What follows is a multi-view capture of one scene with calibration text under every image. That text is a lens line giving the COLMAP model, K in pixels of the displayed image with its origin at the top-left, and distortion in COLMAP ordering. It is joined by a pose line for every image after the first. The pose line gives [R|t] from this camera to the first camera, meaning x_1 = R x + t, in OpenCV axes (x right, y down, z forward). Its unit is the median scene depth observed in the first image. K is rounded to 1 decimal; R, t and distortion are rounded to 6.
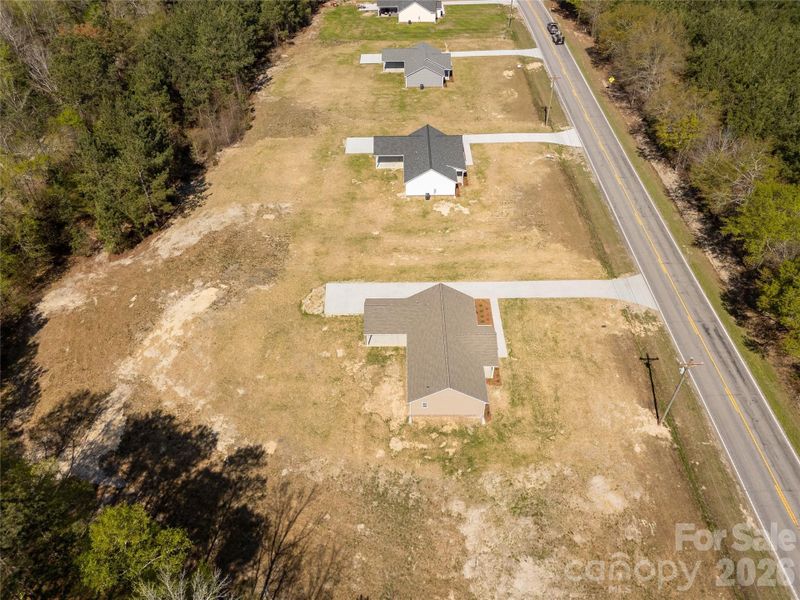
lens RADIAL K [[601.2, 0, 400.0], [0, 601.2, 300.0], [0, 0, 1]] dist [0.080420, -0.070489]
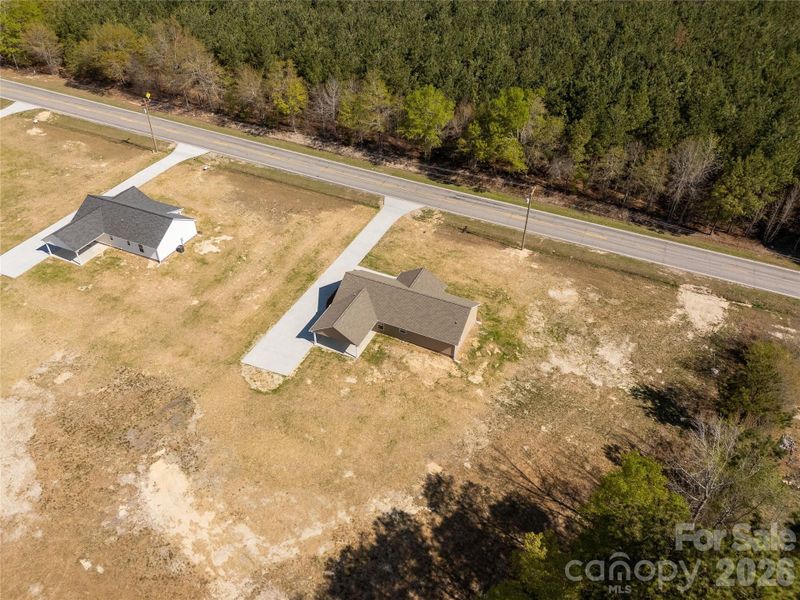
lens RADIAL K [[601.2, 0, 400.0], [0, 601.2, 300.0], [0, 0, 1]] dist [0.080420, -0.070489]
pose [[0.416896, -0.563572, 0.713151, -0.728778], [0.591026, 0.764154, 0.258373, -0.225341], [-0.690569, 0.313777, 0.651658, 0.316955]]
